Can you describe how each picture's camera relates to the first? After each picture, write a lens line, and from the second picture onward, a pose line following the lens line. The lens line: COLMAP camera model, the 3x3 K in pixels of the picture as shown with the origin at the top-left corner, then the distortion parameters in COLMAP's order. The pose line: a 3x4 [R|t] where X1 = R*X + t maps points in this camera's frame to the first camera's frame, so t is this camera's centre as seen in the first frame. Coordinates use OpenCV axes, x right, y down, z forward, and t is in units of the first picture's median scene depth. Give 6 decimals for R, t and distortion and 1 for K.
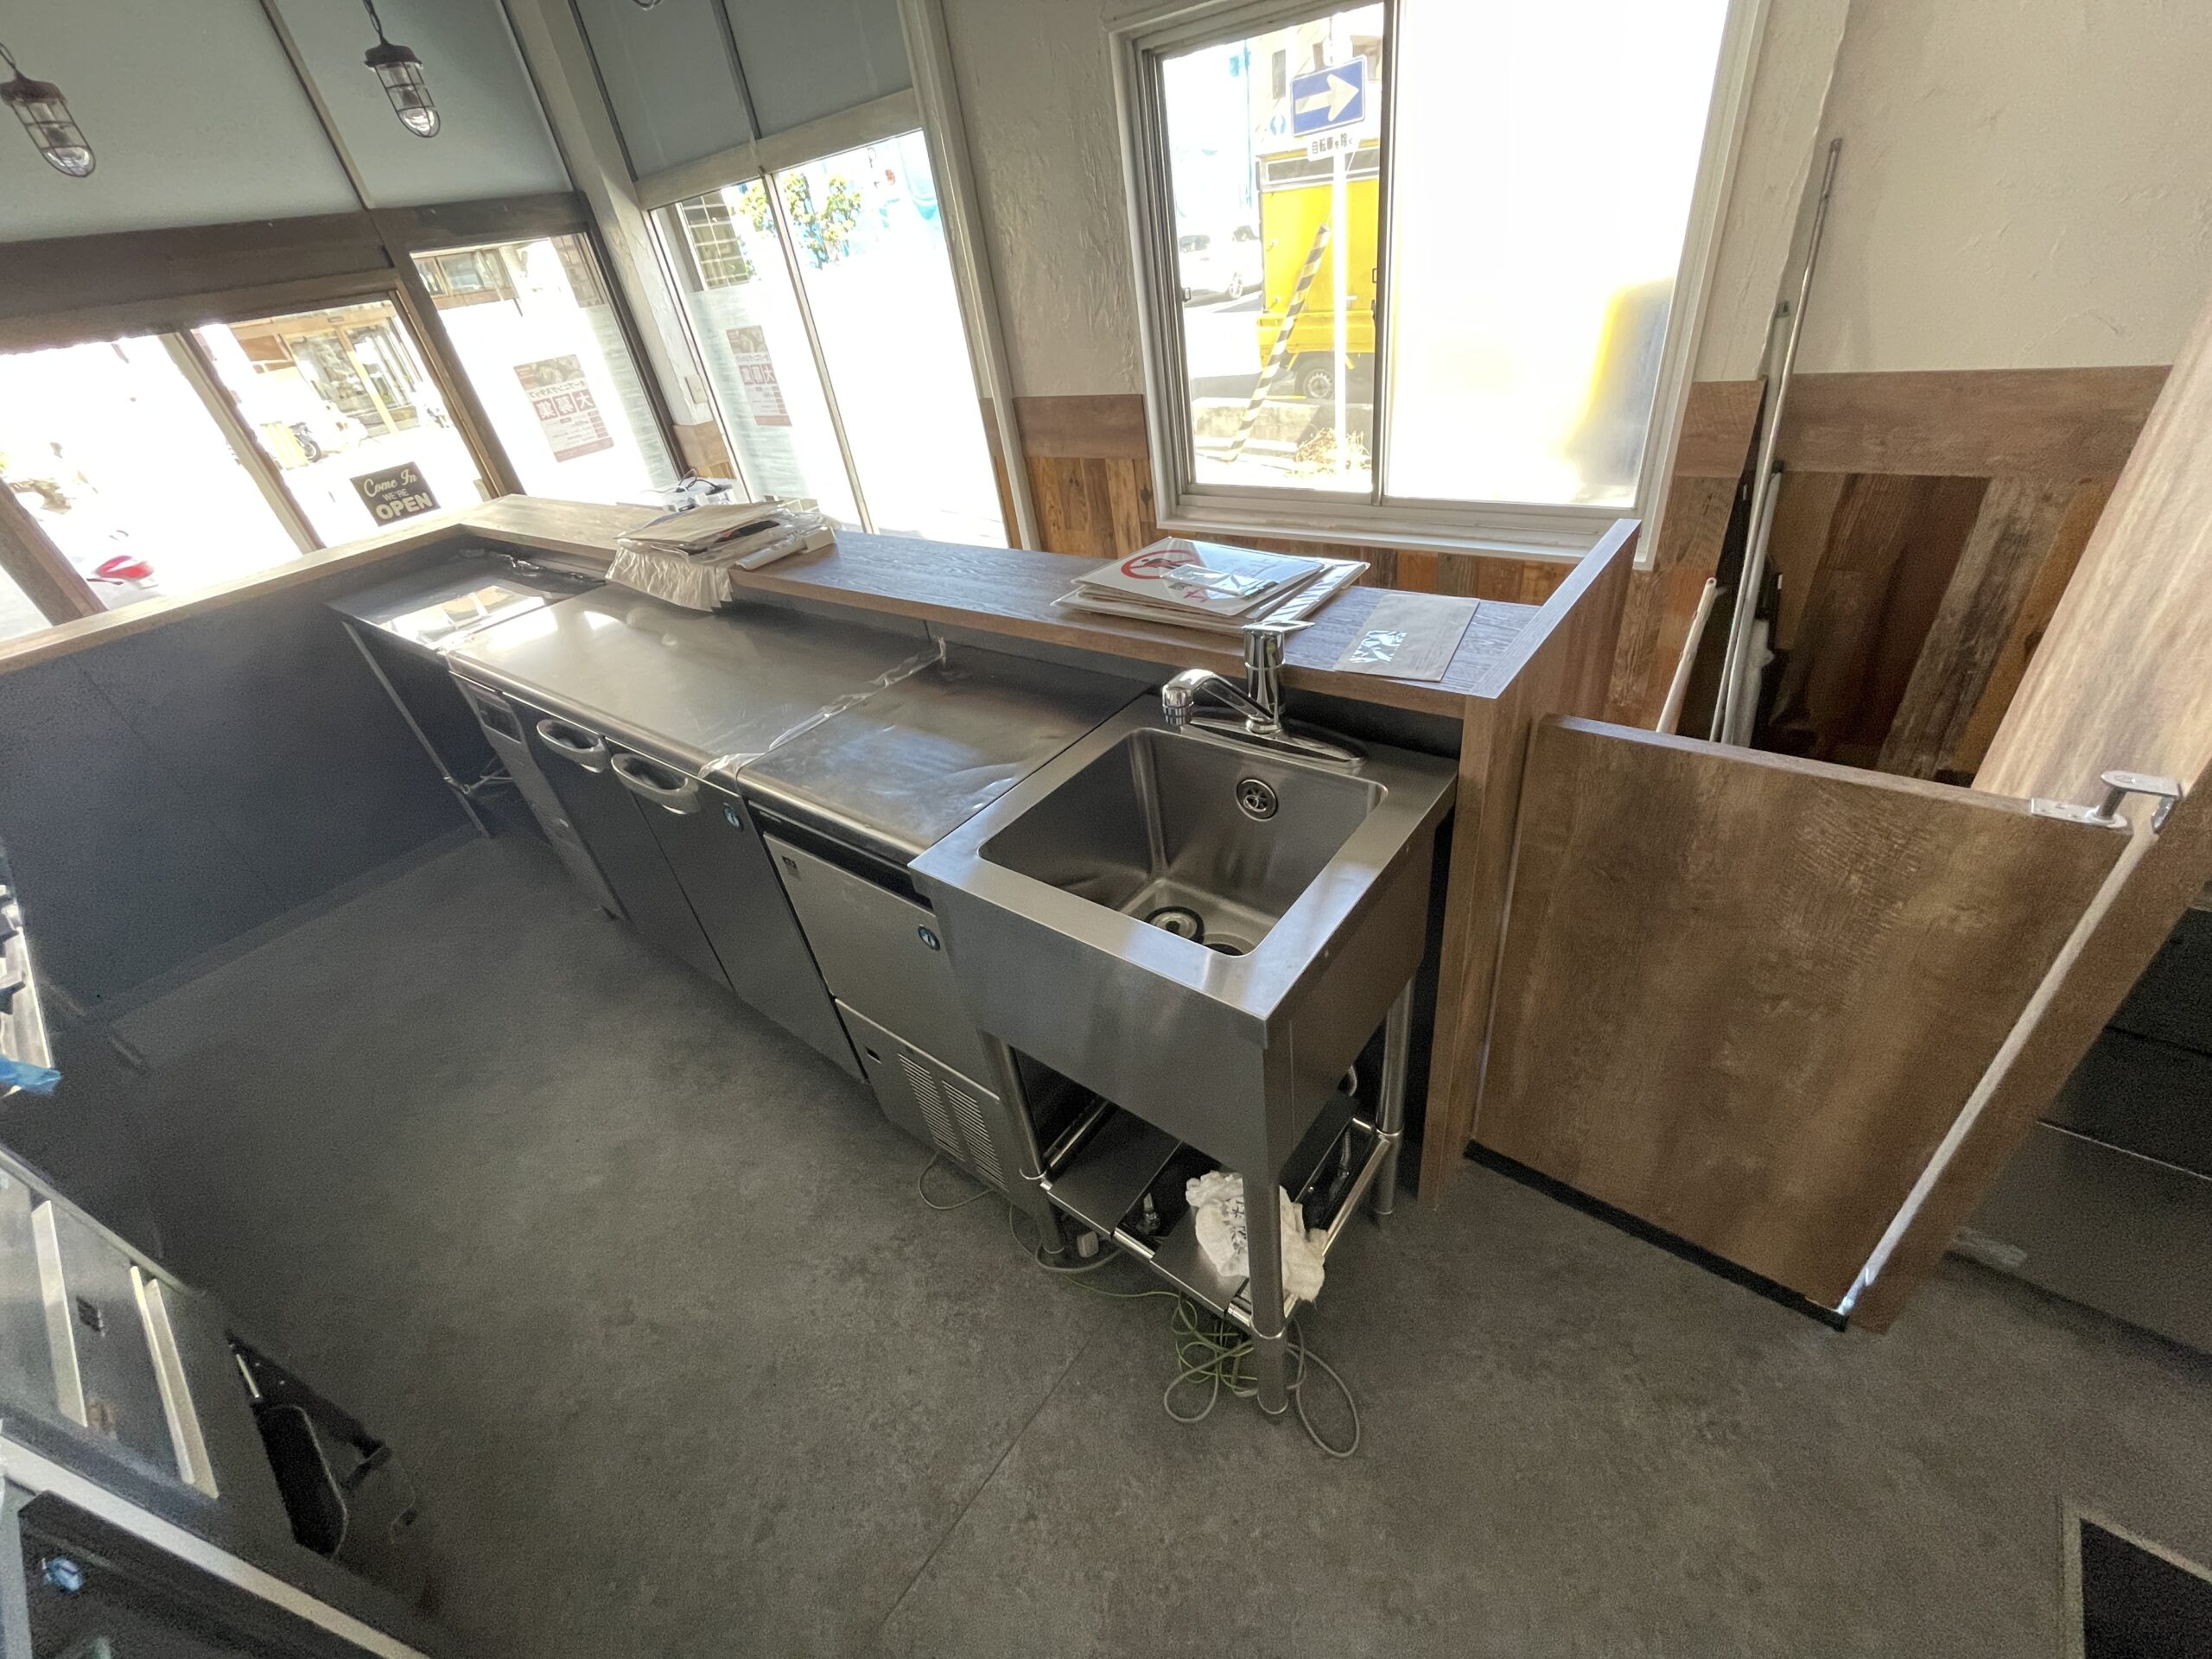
lens RADIAL K [[889.6, 0, 1109.2], [0, 889.6, 828.3], [0, 0, 1]] dist [0.000552, 0.000345]
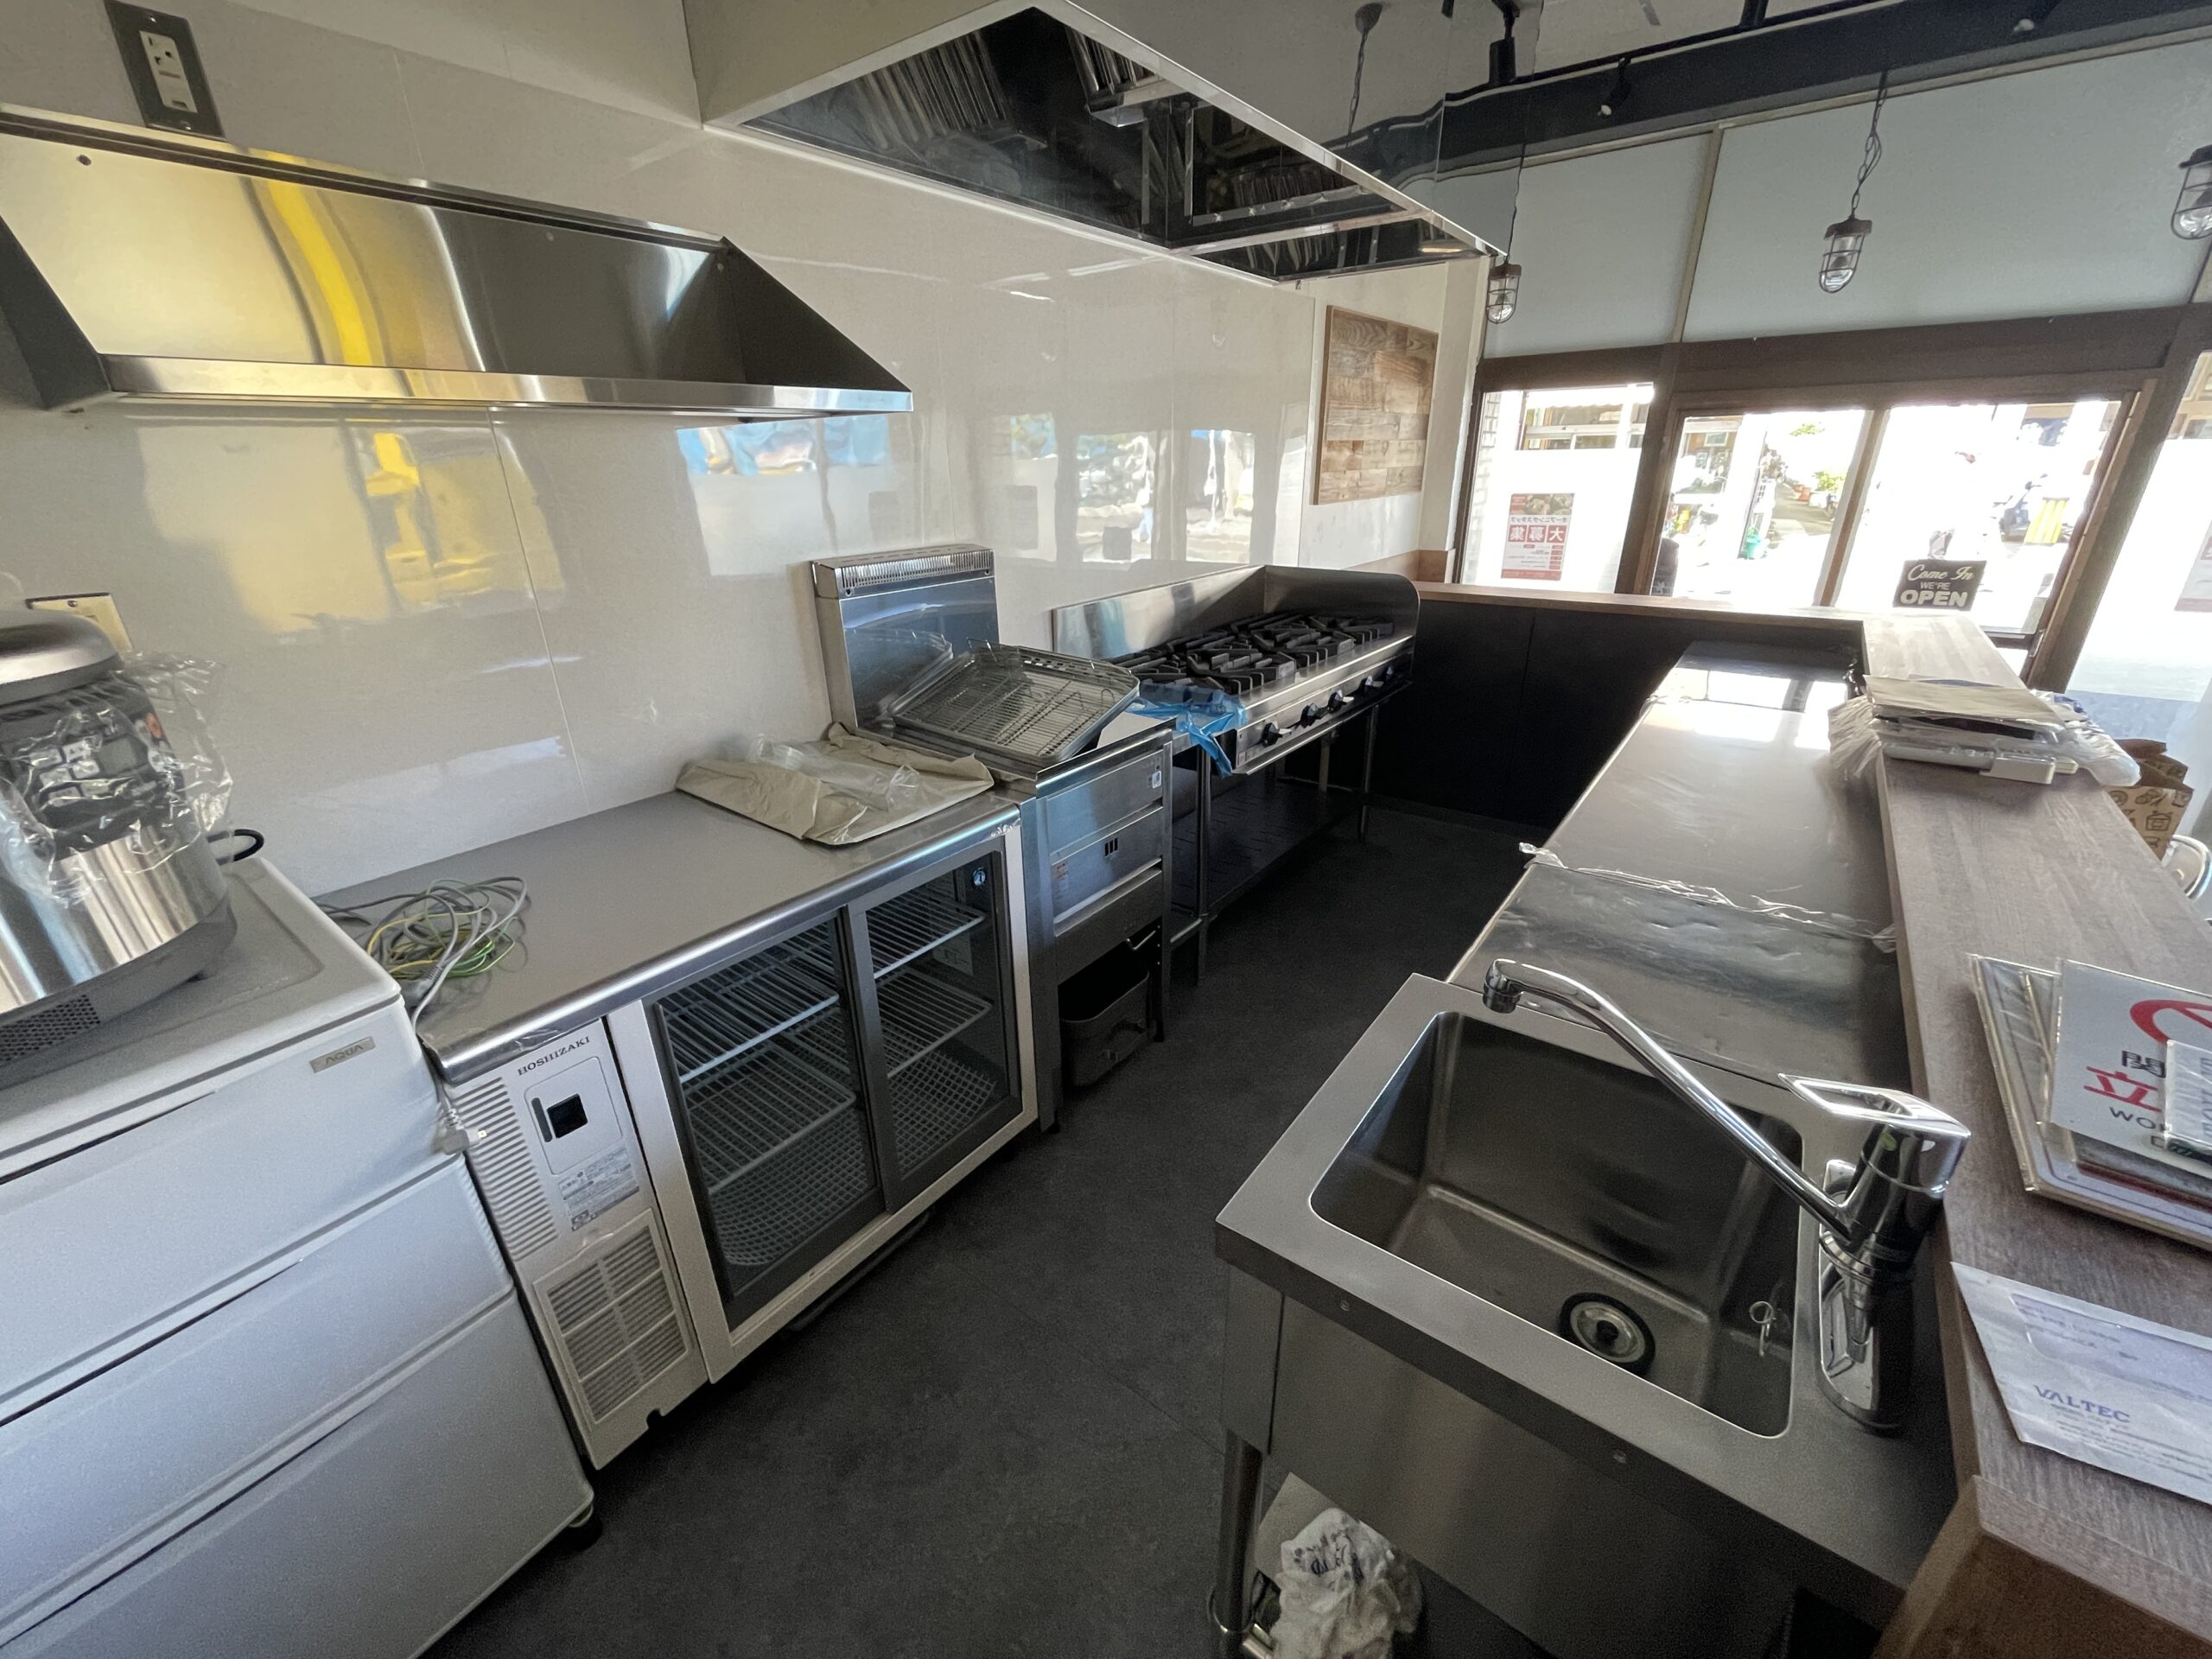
lens RADIAL K [[889.6, 0, 1110.4], [0, 889.6, 828.5], [0, 0, 1]] dist [0.000552, 0.000345]
pose [[0.029217, 0.511717, -0.858657, 0.160750], [-0.557868, 0.721139, 0.410781, -0.087045], [0.829415, 0.467016, 0.306541, 0.083857]]
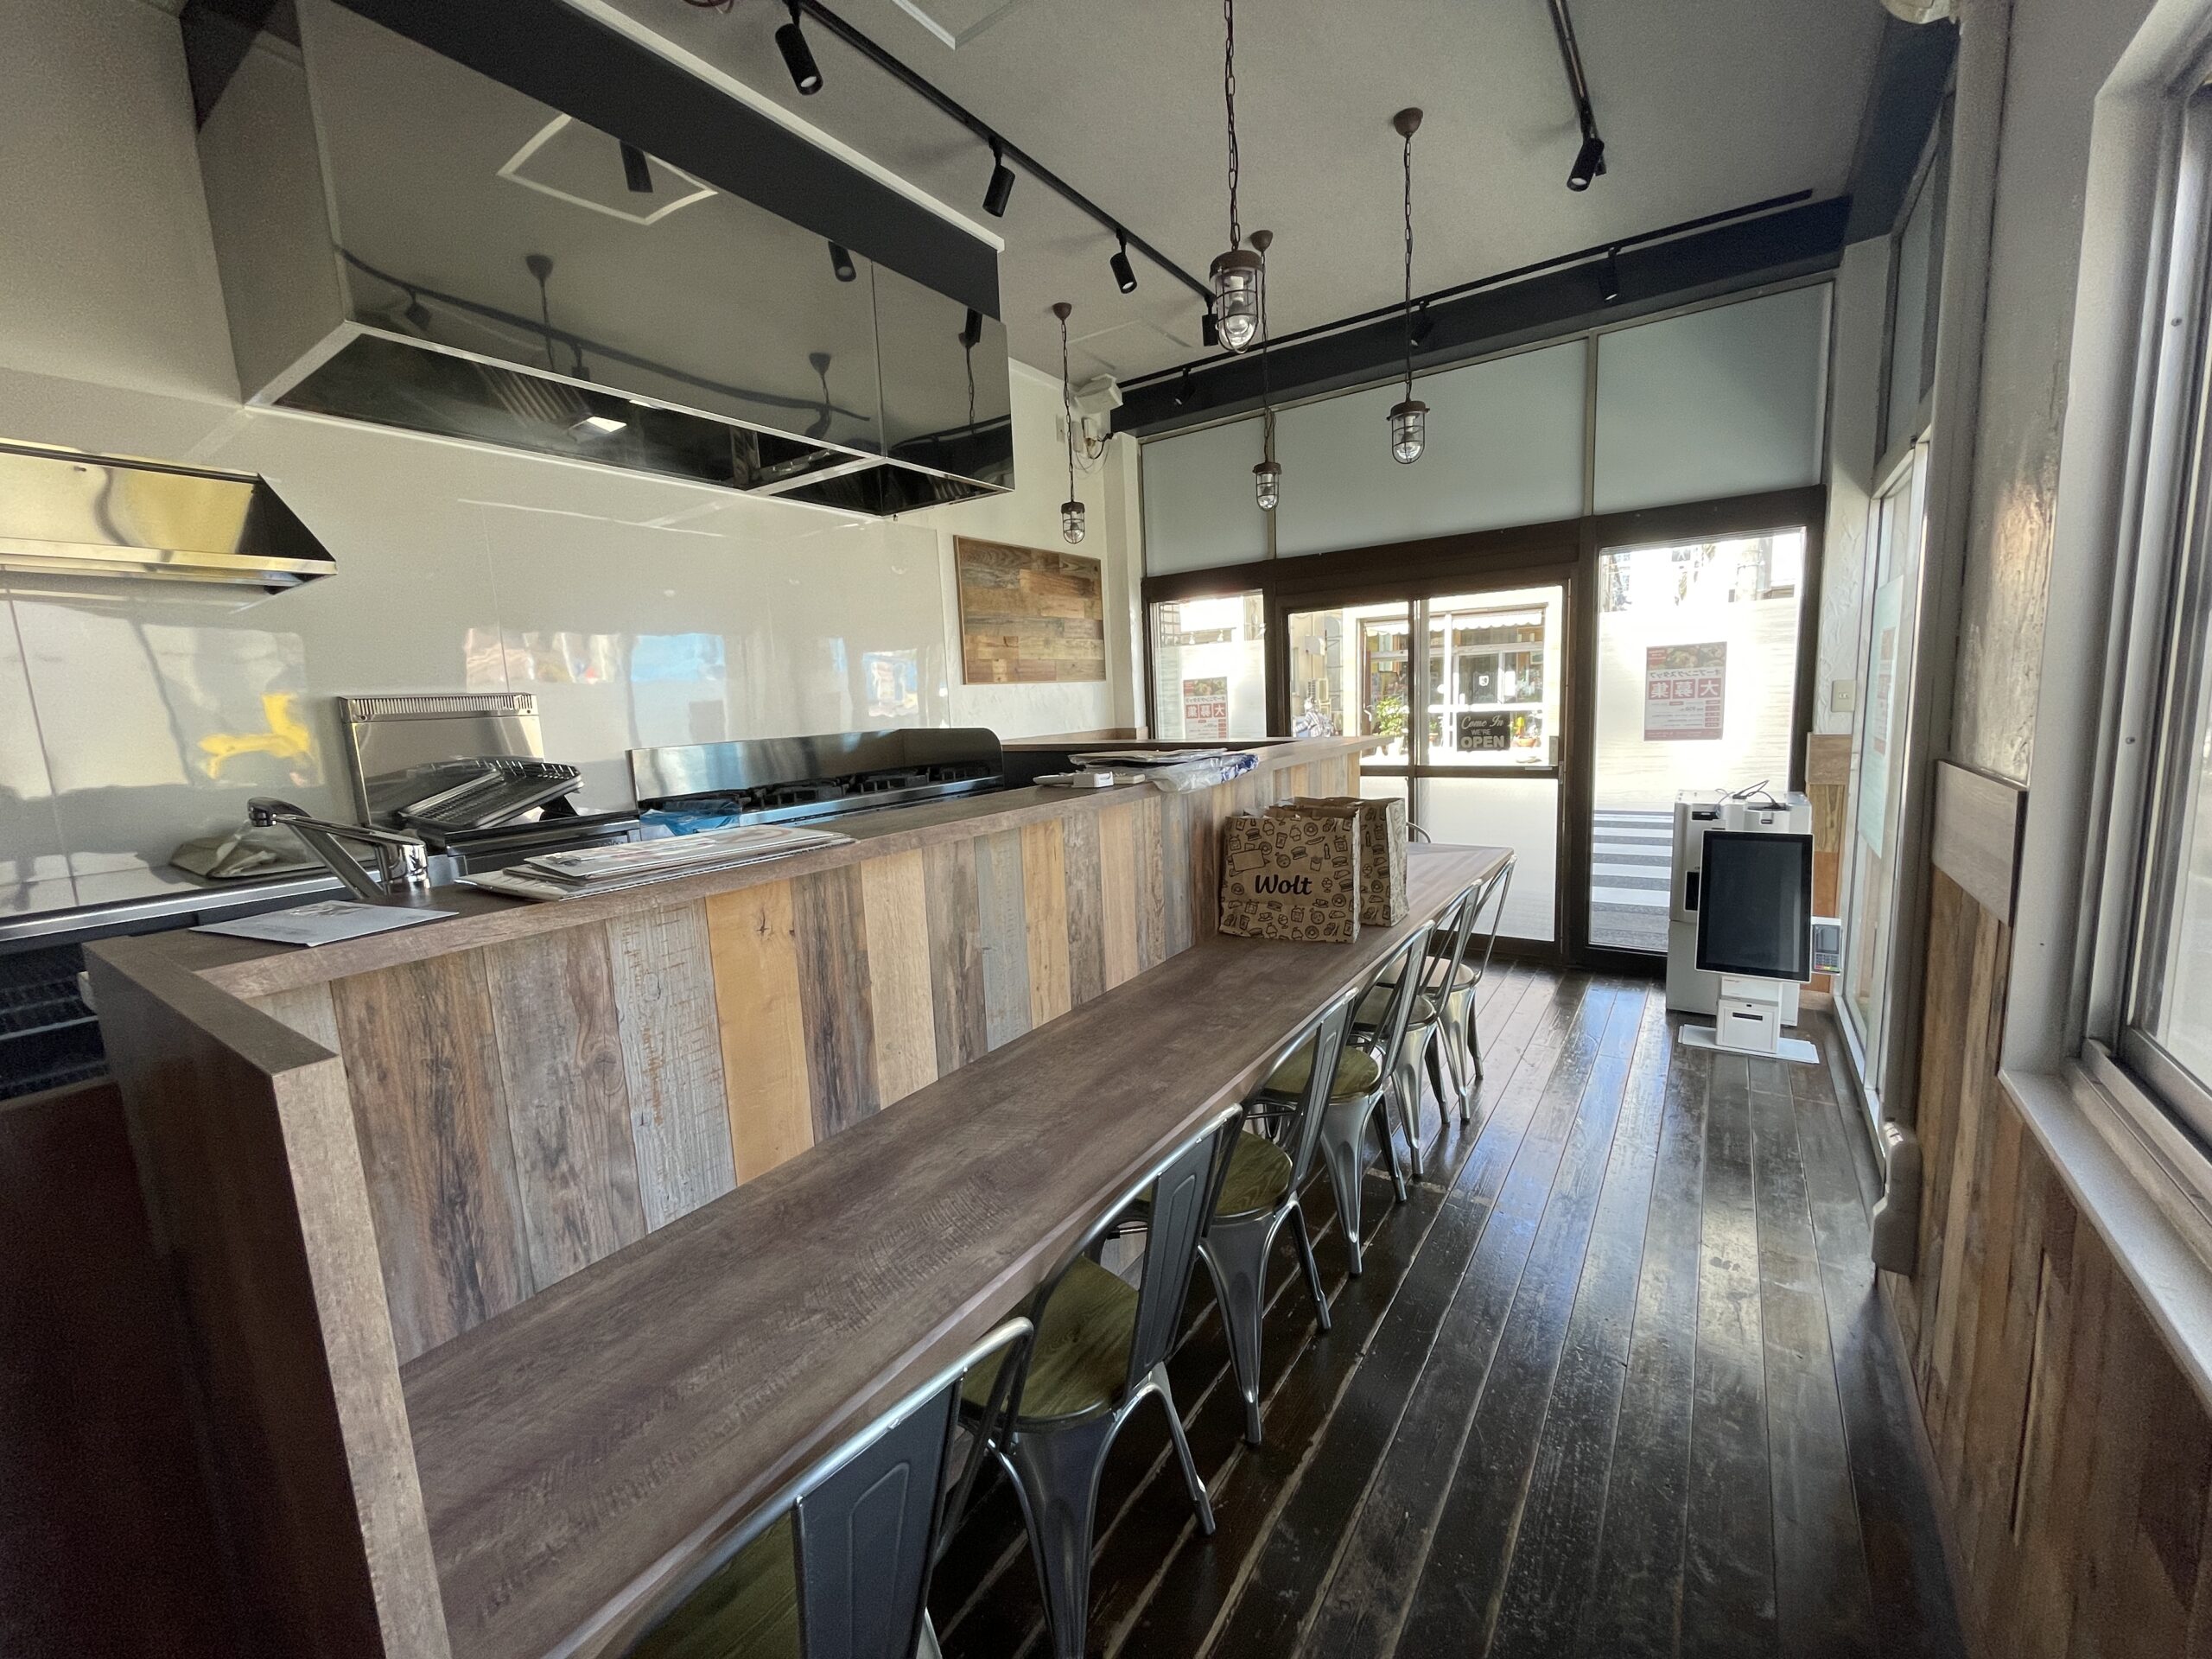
lens RADIAL K [[889.6, 0, 1104.4], [0, 889.6, 836.0], [0, 0, 1]] dist [0.000552, 0.000345]
pose [[0.075448, 0.288060, -0.954635, 0.356273], [-0.536024, 0.818993, 0.204766, -0.259255], [0.840824, 0.496258, 0.216199, 0.435658]]
